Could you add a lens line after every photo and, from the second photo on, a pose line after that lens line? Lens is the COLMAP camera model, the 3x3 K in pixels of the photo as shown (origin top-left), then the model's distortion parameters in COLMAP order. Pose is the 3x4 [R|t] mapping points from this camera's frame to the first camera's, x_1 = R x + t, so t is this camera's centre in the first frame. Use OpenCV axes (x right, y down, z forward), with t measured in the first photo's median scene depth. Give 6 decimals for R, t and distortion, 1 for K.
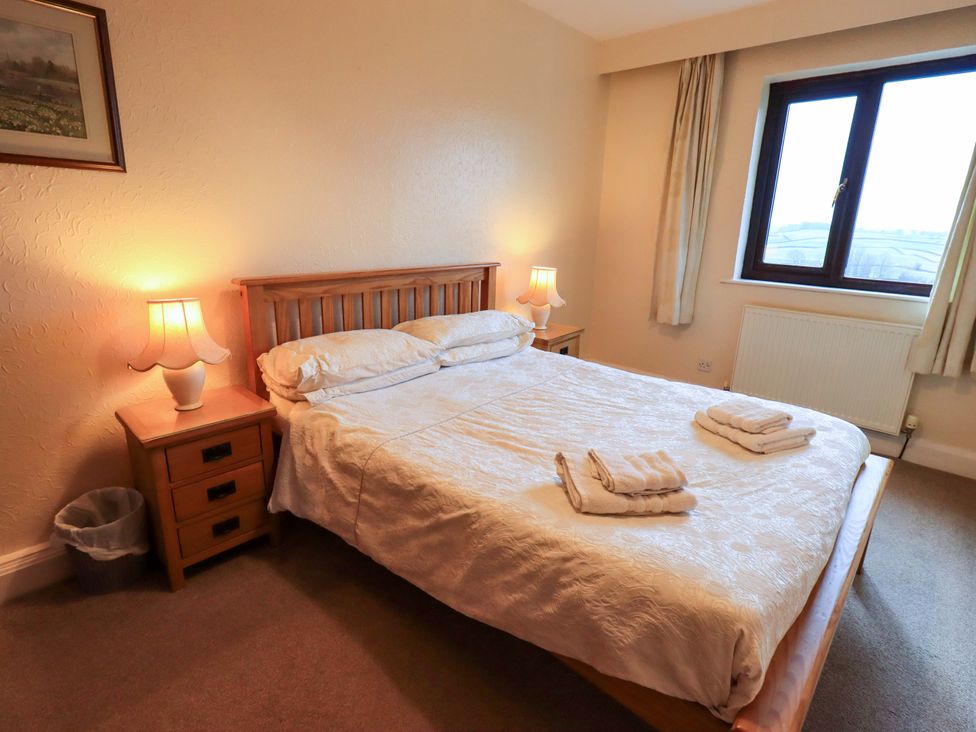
lens RADIAL K [[506.9, 0, 493.7], [0, 506.9, 351.8], [0, 0, 1]] dist [0.002326, -0.000092]
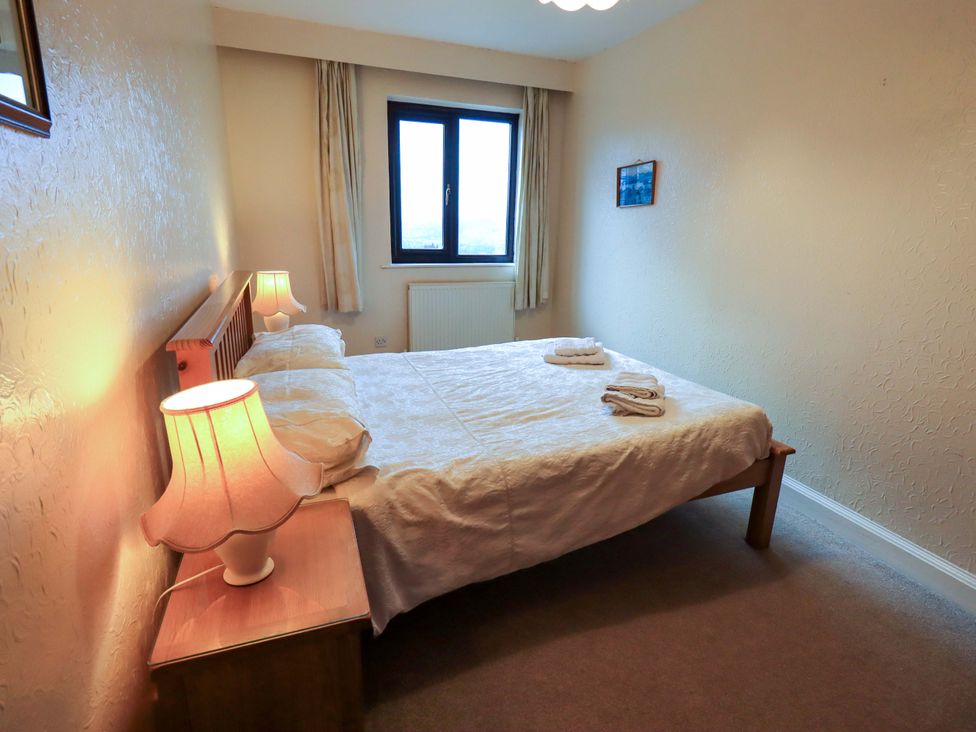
lens RADIAL K [[506.9, 0, 493.7], [0, 506.9, 351.8], [0, 0, 1]] dist [0.002326, -0.000092]
pose [[0.434885, -0.246308, 0.866145, -0.931264], [0.219760, 0.961811, 0.163173, -0.162577], [-0.873259, 0.119382, 0.472406, 0.479992]]
